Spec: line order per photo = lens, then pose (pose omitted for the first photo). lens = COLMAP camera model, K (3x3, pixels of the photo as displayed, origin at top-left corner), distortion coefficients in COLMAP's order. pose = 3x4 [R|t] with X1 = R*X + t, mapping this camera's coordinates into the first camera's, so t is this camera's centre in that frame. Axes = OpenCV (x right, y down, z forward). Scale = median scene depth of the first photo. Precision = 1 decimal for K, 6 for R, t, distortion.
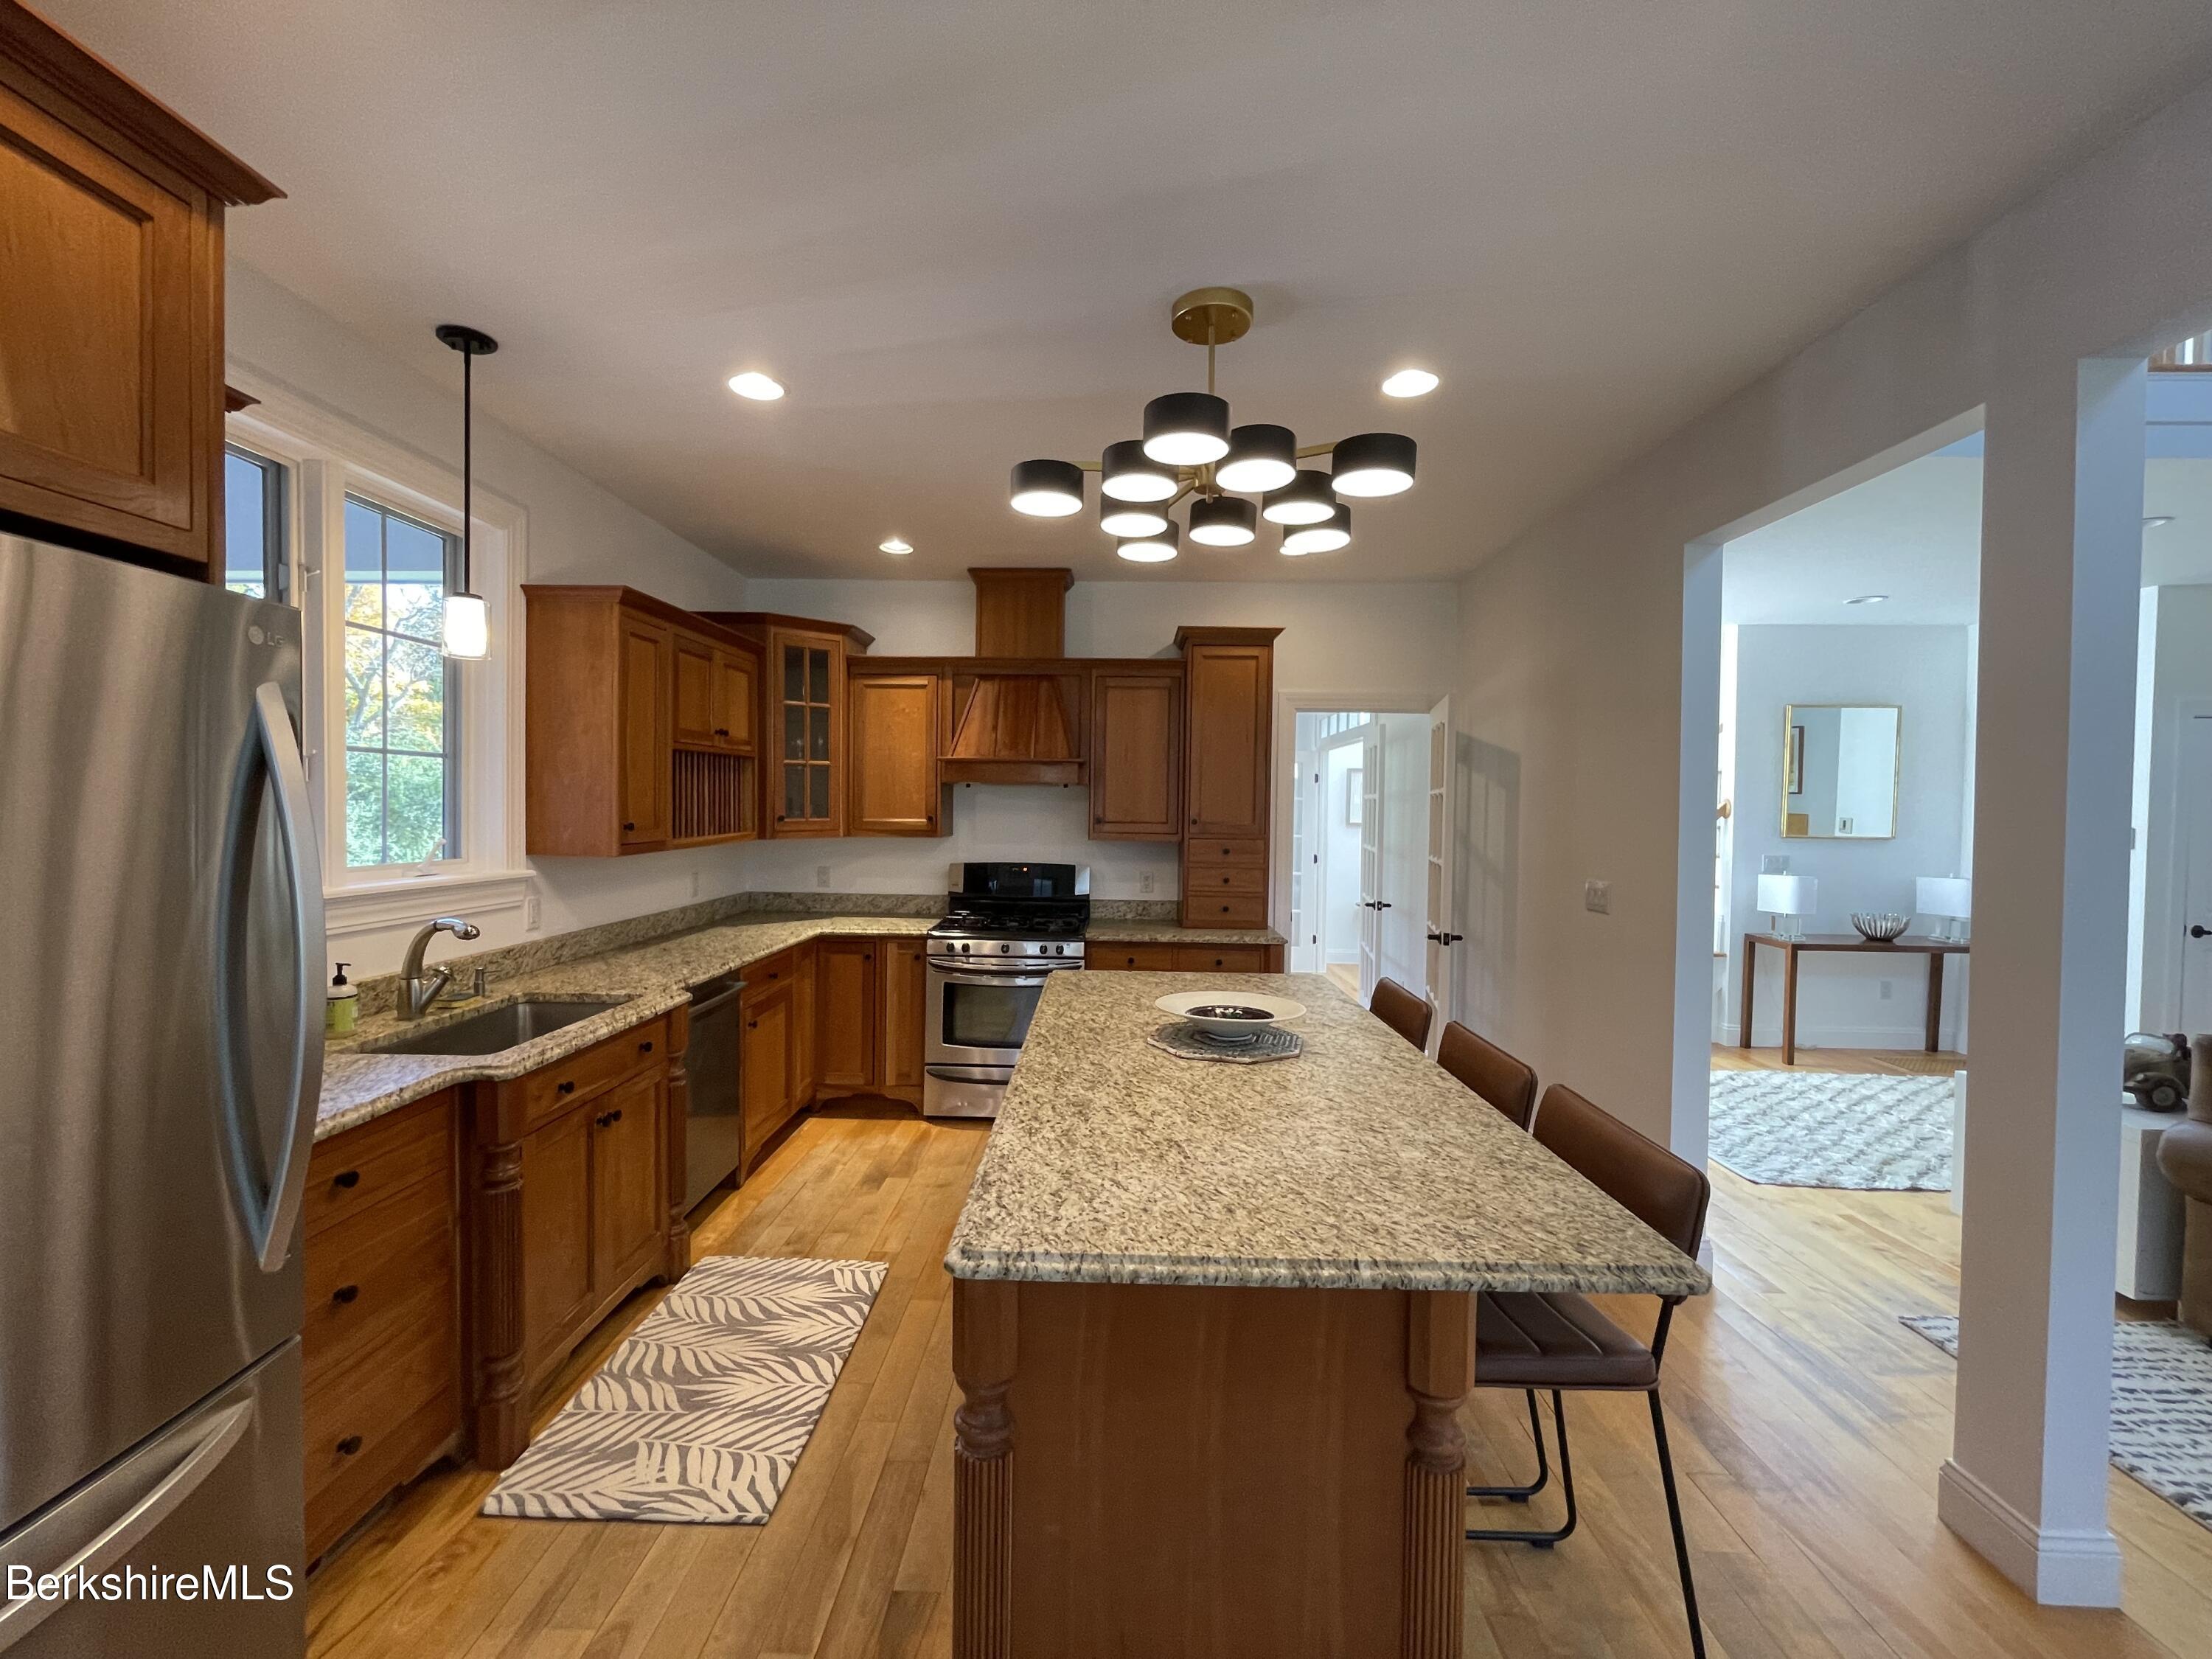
lens RADIAL K [[890.2, 0, 1106.0], [0, 890.2, 829.5], [0, 0, 1]] dist [-0.007531, 0.000777]
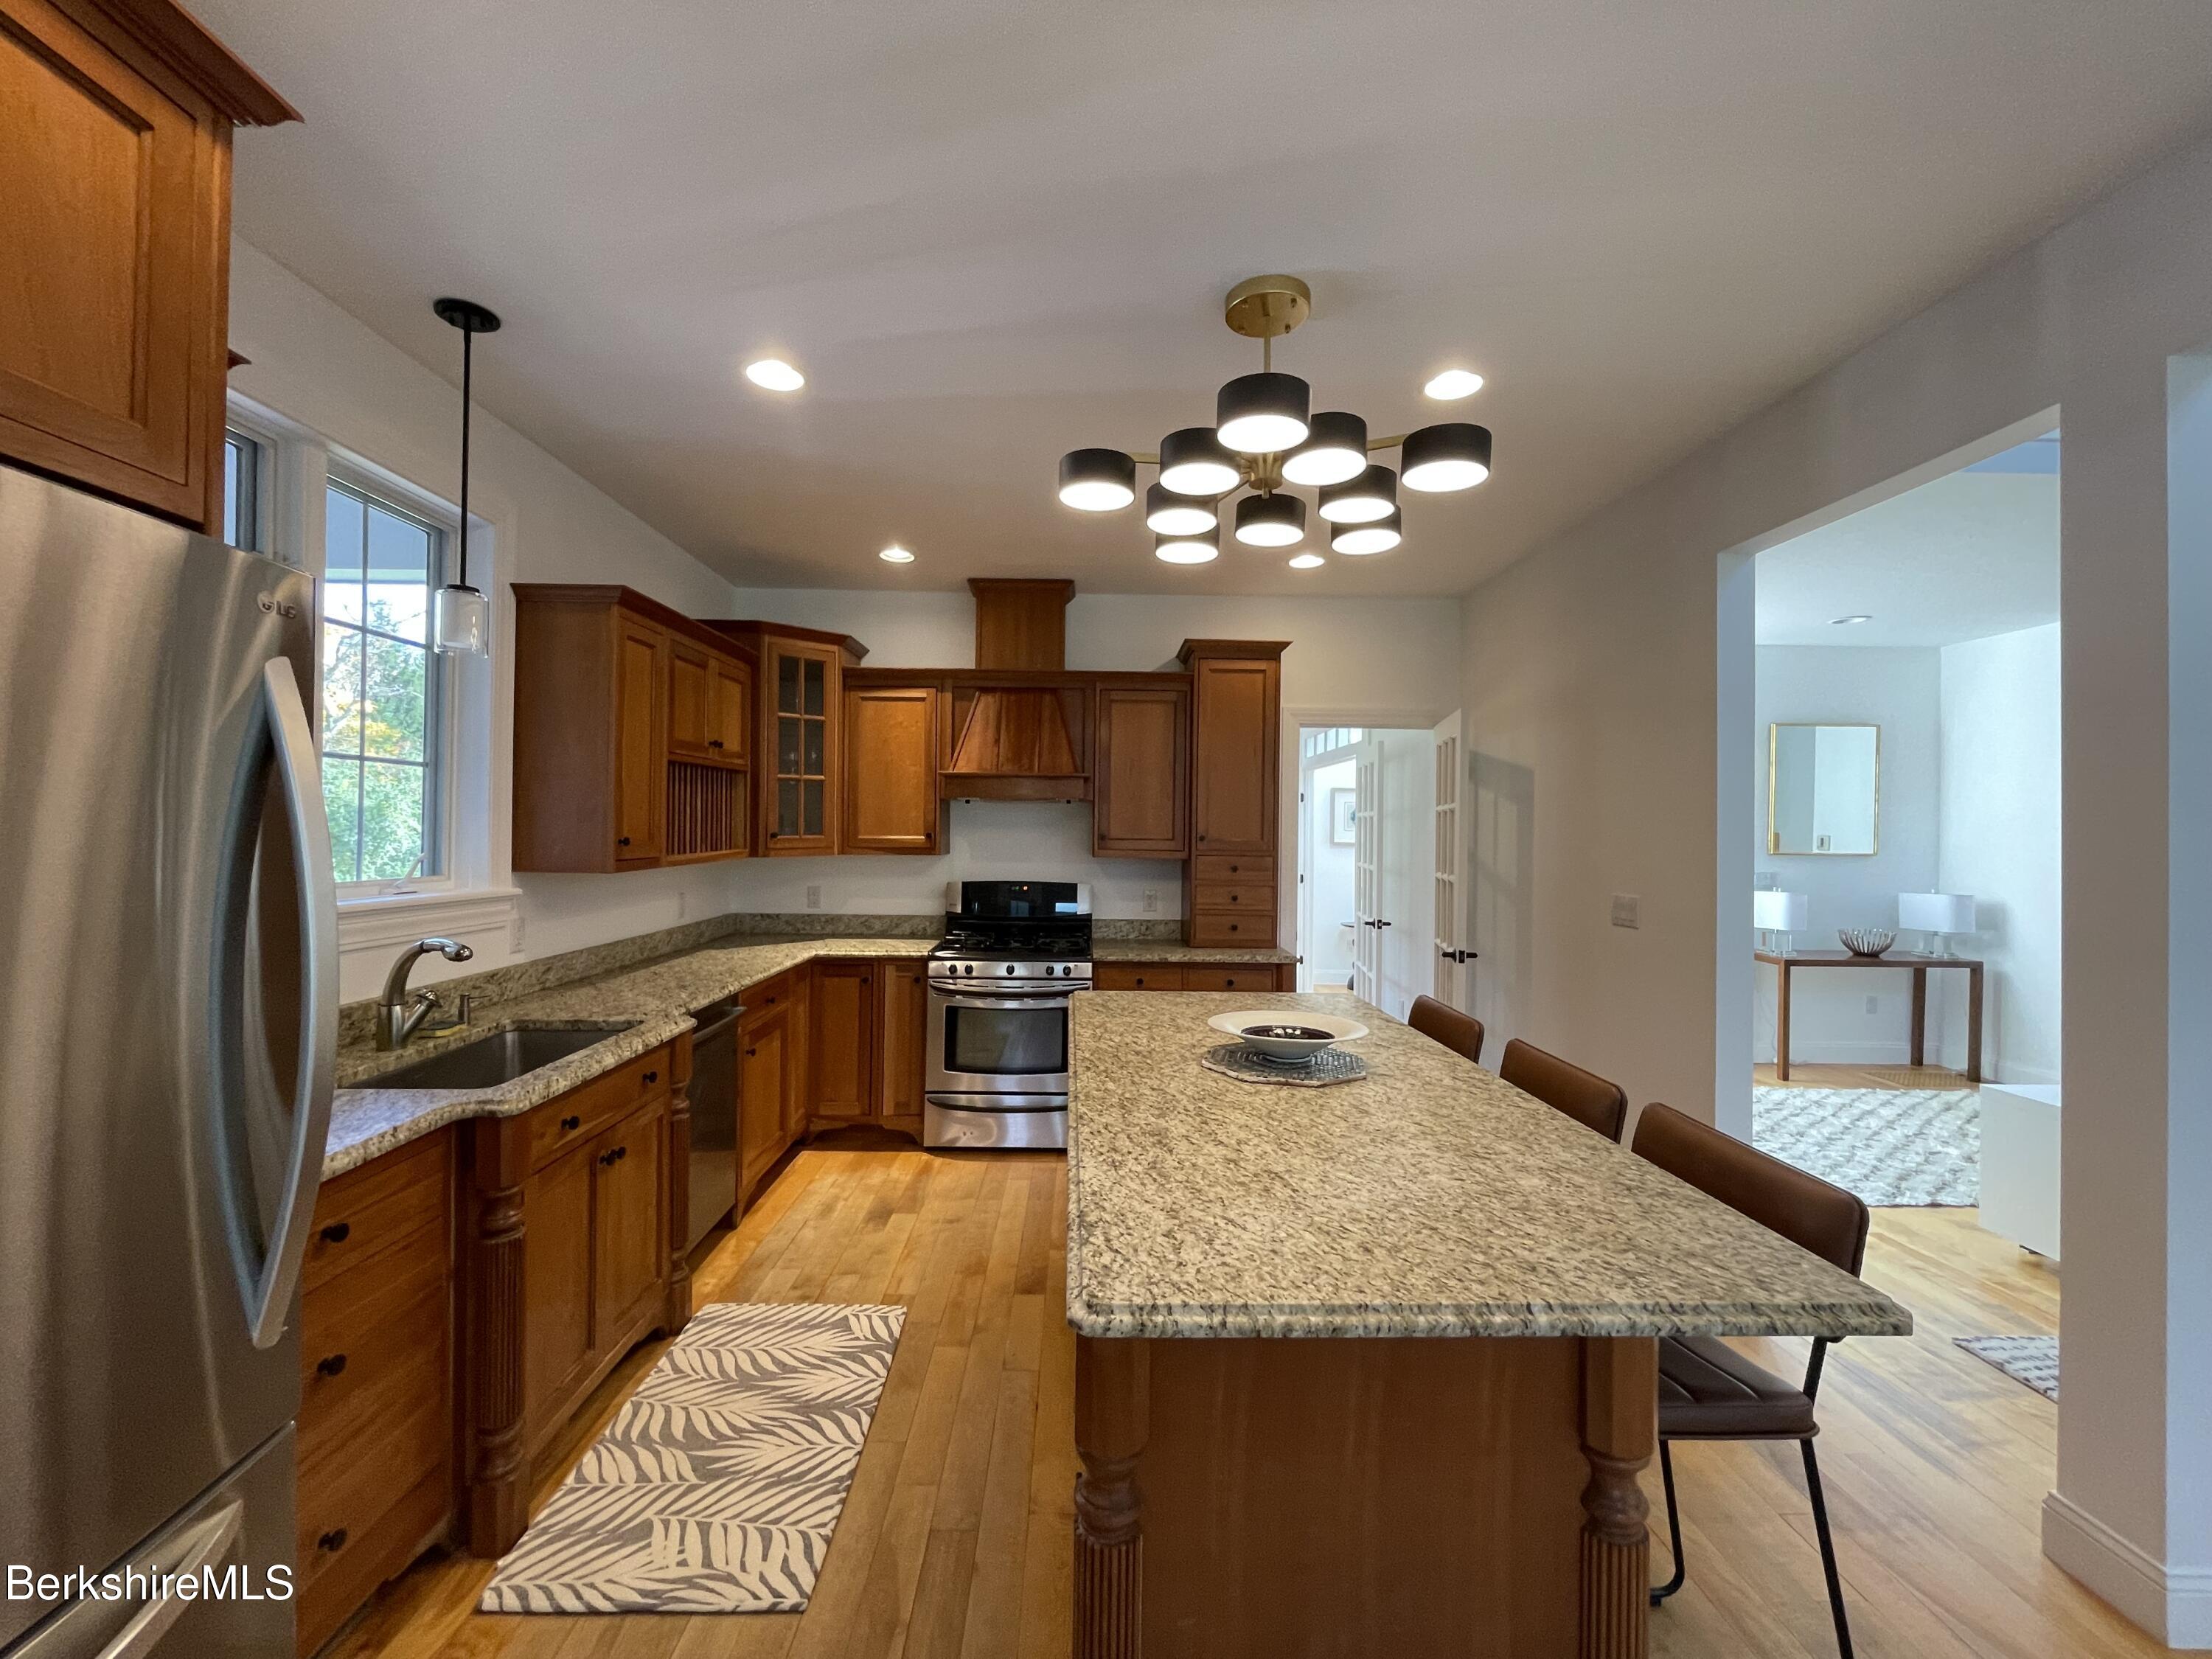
lens RADIAL K [[890.2, 0, 1106.0], [0, 890.2, 829.5], [0, 0, 1]] dist [-0.007531, 0.000777]
pose [[0.999087, -0.001337, 0.042696, -0.082509], [0.002470, 0.999646, -0.026493, 0.012656], [-0.042646, 0.026574, 0.998737, 0.049910]]
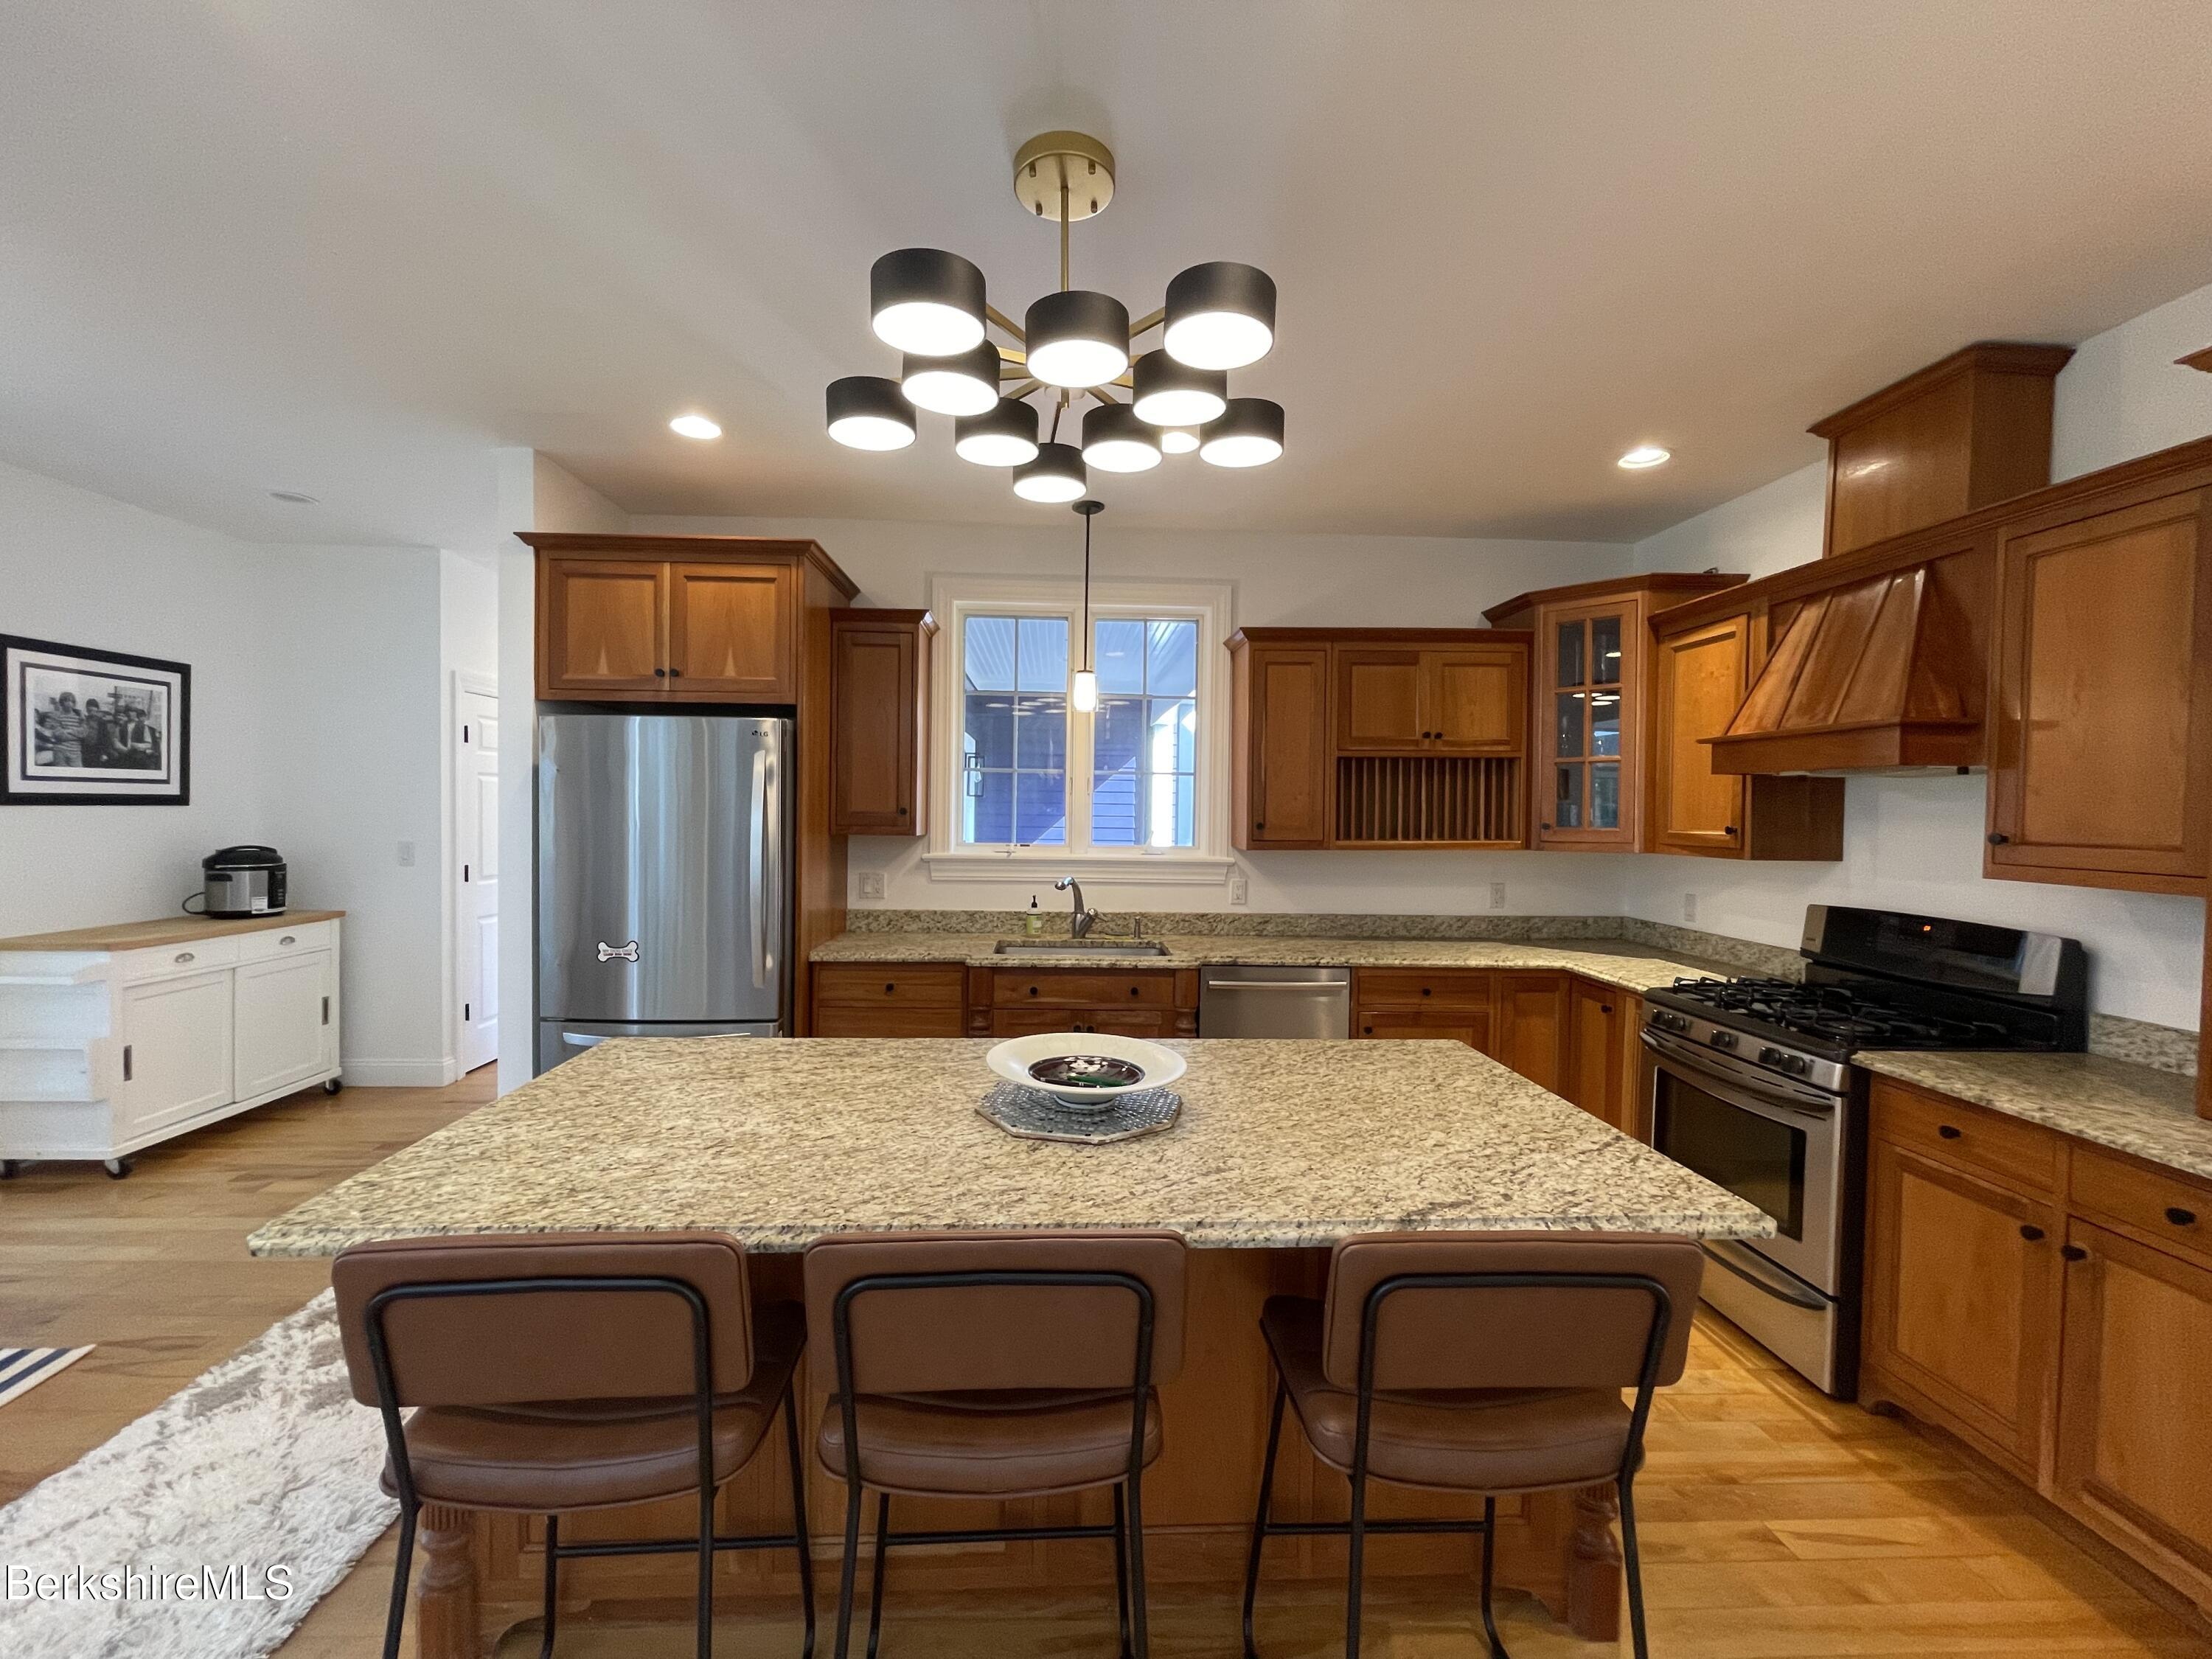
lens RADIAL K [[904.2, 0, 1091.9], [0, 904.2, 827.7], [0, 0, 1]] dist [-0.001480, -0.000093]
pose [[0.067356, 0.011713, -0.997660, 0.790521], [-0.037501, 0.999254, 0.009200, -0.004112], [0.997024, 0.036793, 0.067745, 0.834813]]
